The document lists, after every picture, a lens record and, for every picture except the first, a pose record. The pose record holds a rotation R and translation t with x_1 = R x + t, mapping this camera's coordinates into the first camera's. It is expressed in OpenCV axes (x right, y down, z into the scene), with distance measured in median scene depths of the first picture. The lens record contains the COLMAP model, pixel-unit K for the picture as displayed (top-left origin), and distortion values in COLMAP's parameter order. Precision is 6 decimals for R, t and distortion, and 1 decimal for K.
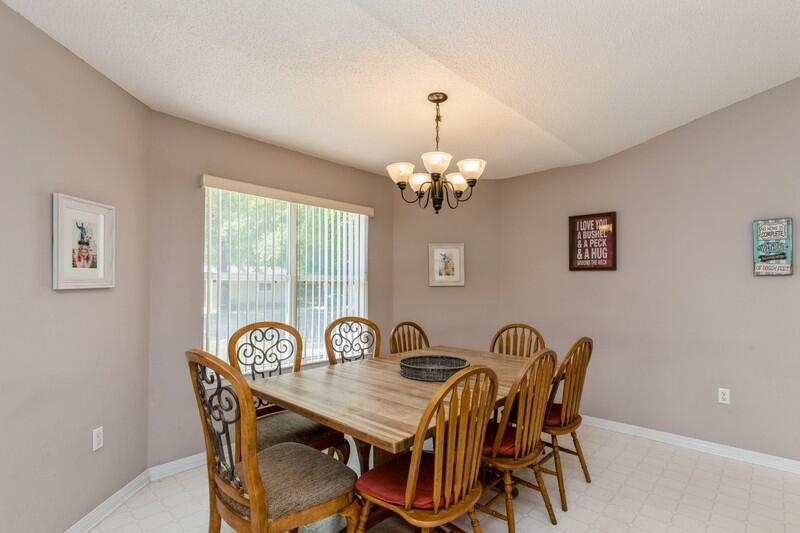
lens RADIAL K [[396.3, 0, 409.4], [0, 396.3, 283.7], [0, 0, 1]] dist [-0.025704, 0.000530]
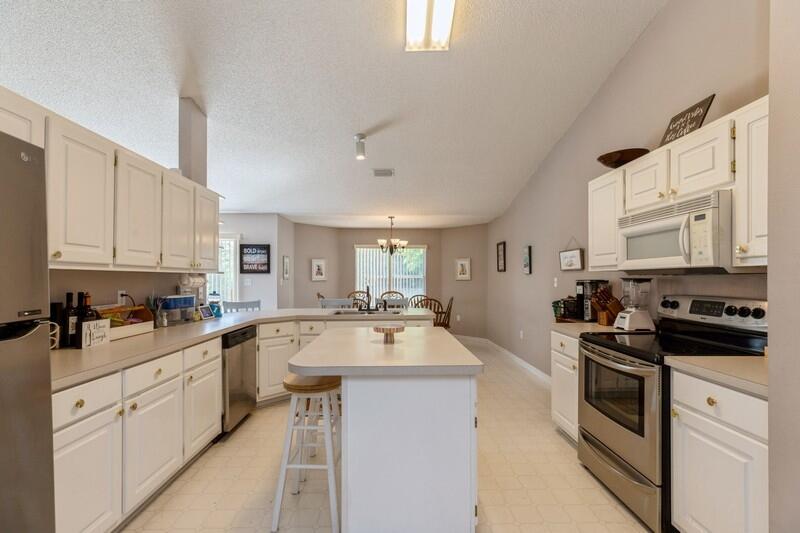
lens RADIAL K [[361.8, 0, 397.3], [0, 361.8, 276.4], [0, 0, 1]] dist [0.008442, -0.001327]
pose [[0.690419, -0.007373, -0.723372, 1.675333], [0.004070, 0.999972, -0.006307, -0.002391], [0.723398, 0.001410, 0.690430, -0.698868]]
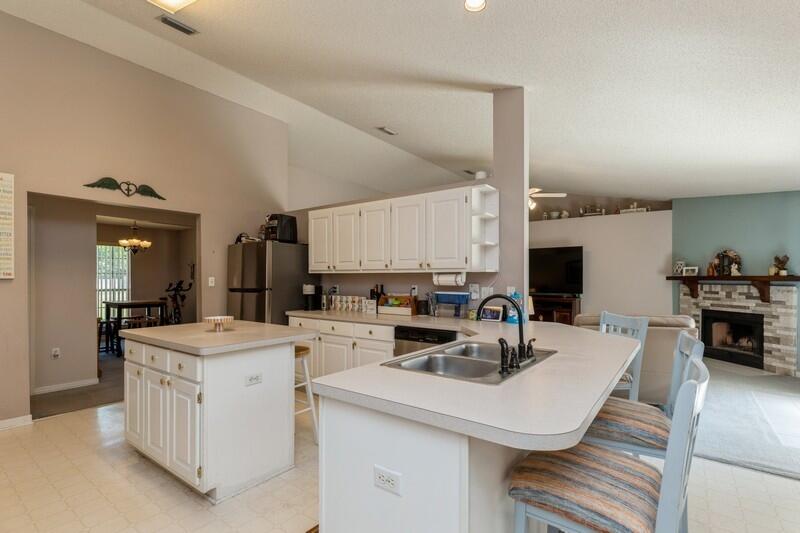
lens RADIAL K [[371.9, 0, 406.7], [0, 371.9, 277.2], [0, 0, 1]] dist [-0.007858, 0.003204]
pose [[-0.994844, -0.002648, -0.101386, 0.757066], [-0.002092, 0.999982, -0.005593, 0.001705], [0.101399, -0.005352, -0.994831, 0.734715]]
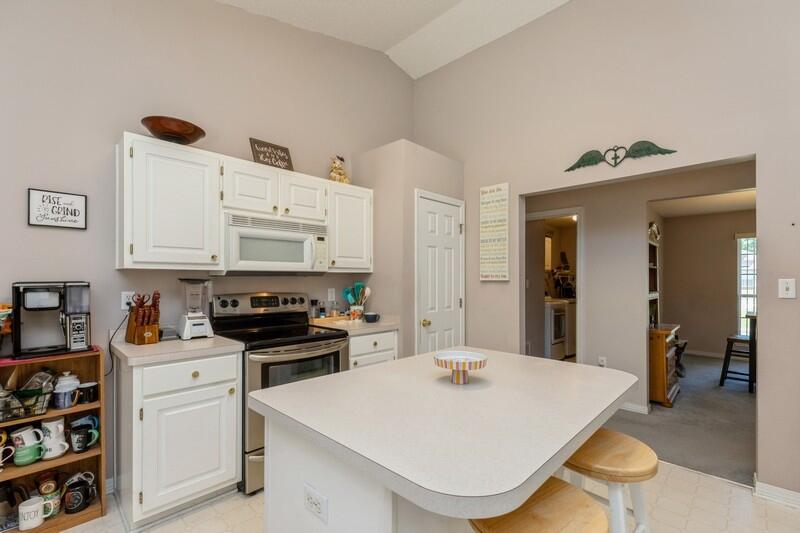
lens RADIAL K [[361.8, 0, 403.7], [0, 361.8, 275.6], [0, 0, 1]] dist [0.008442, -0.001327]
pose [[0.037292, 0.006385, 0.999284, 0.664914], [-0.002980, 0.999976, -0.006278, -0.004996], [-0.999300, -0.002743, 0.037310, -0.150631]]
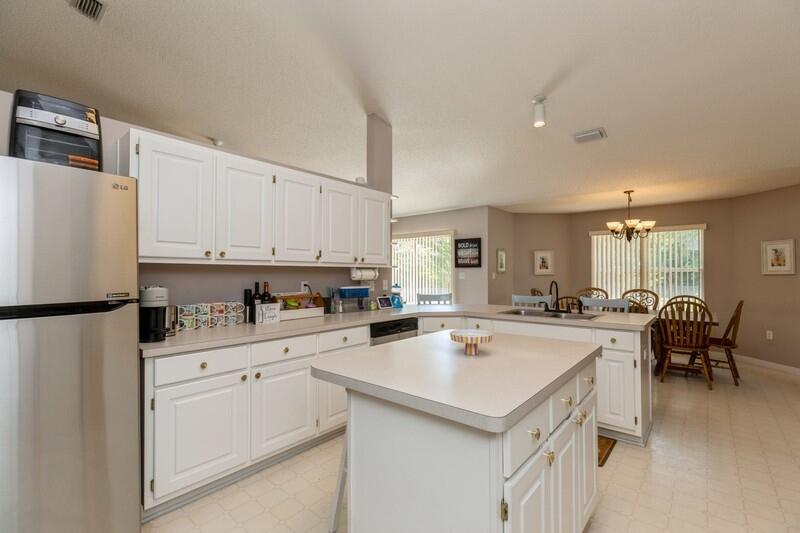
lens RADIAL K [[361.8, 0, 398.8], [0, 361.8, 268.5], [0, 0, 1]] dist [0.008442, -0.001327]
pose [[0.038577, -0.015949, -0.999128, 1.693934], [0.002972, 0.999870, -0.015846, 0.002094], [0.999251, -0.002358, 0.038620, -0.334906]]
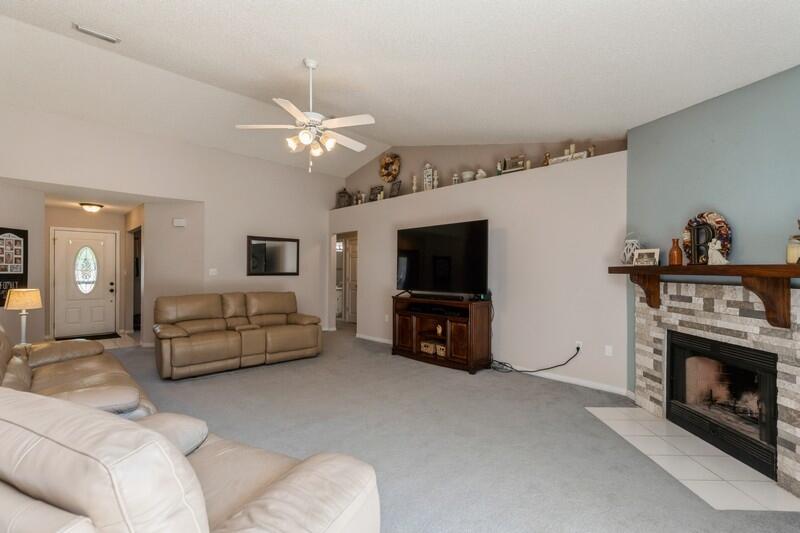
lens RADIAL K [[361.8, 0, 405.3], [0, 361.8, 267.9], [0, 0, 1]] dist [0.008442, -0.001327]
pose [[-0.998834, -0.002432, 0.048223, -0.378800], [-0.002738, 0.999977, -0.006279, -0.004888], [-0.048206, -0.006404, -0.998817, -0.057384]]
